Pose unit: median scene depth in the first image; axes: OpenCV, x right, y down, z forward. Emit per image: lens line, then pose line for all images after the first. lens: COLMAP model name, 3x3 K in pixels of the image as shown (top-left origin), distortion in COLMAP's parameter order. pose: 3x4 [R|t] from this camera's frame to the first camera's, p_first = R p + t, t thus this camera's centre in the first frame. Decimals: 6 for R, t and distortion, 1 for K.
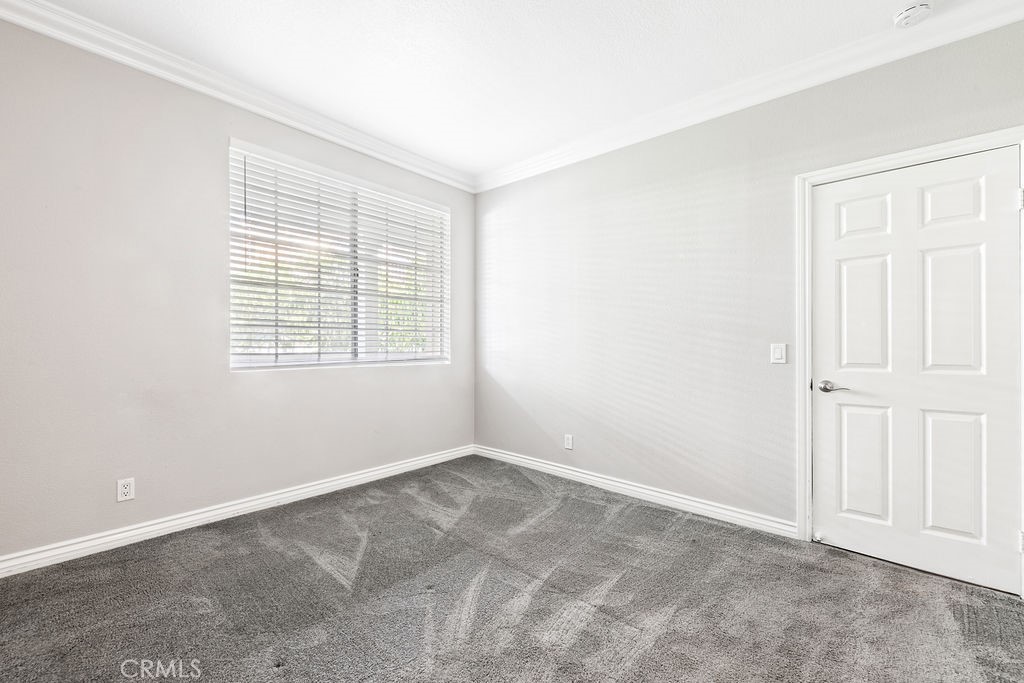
lens RADIAL K [[415.5, 0, 503.4], [0, 415.5, 346.0], [0, 0, 1]] dist [-0.000034, -0.002364]
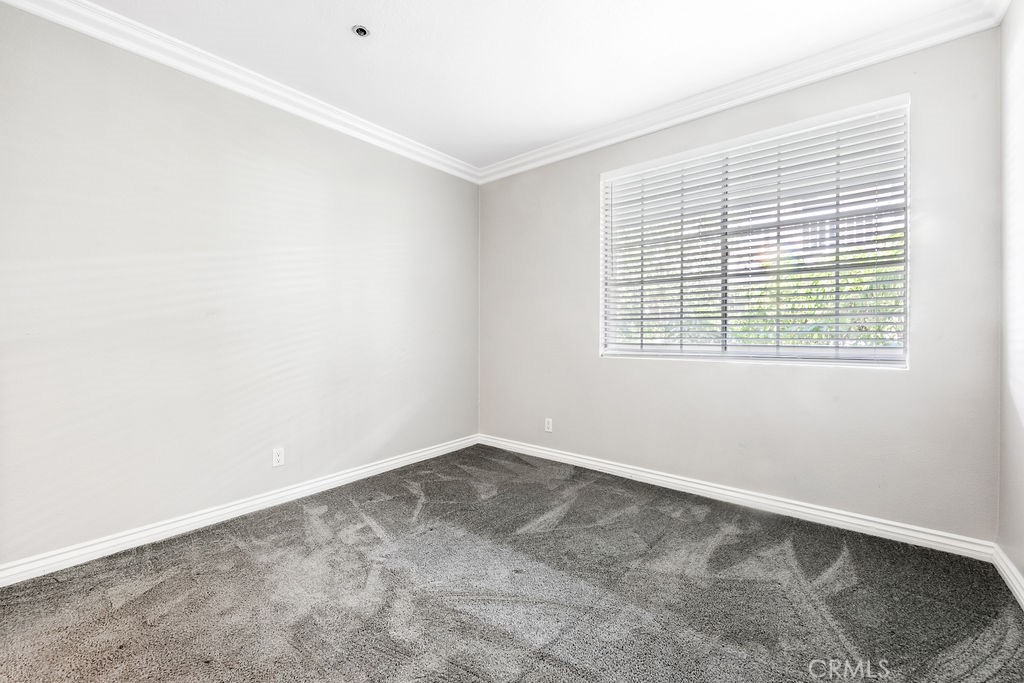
lens RADIAL K [[415.5, 0, 511.5], [0, 415.5, 334.9], [0, 0, 1]] dist [-0.000034, -0.002364]
pose [[0.052637, -0.001065, -0.998613, 0.642802], [-0.006594, 0.999977, -0.001414, -0.002125], [0.998592, 0.006660, 0.052629, 0.701612]]
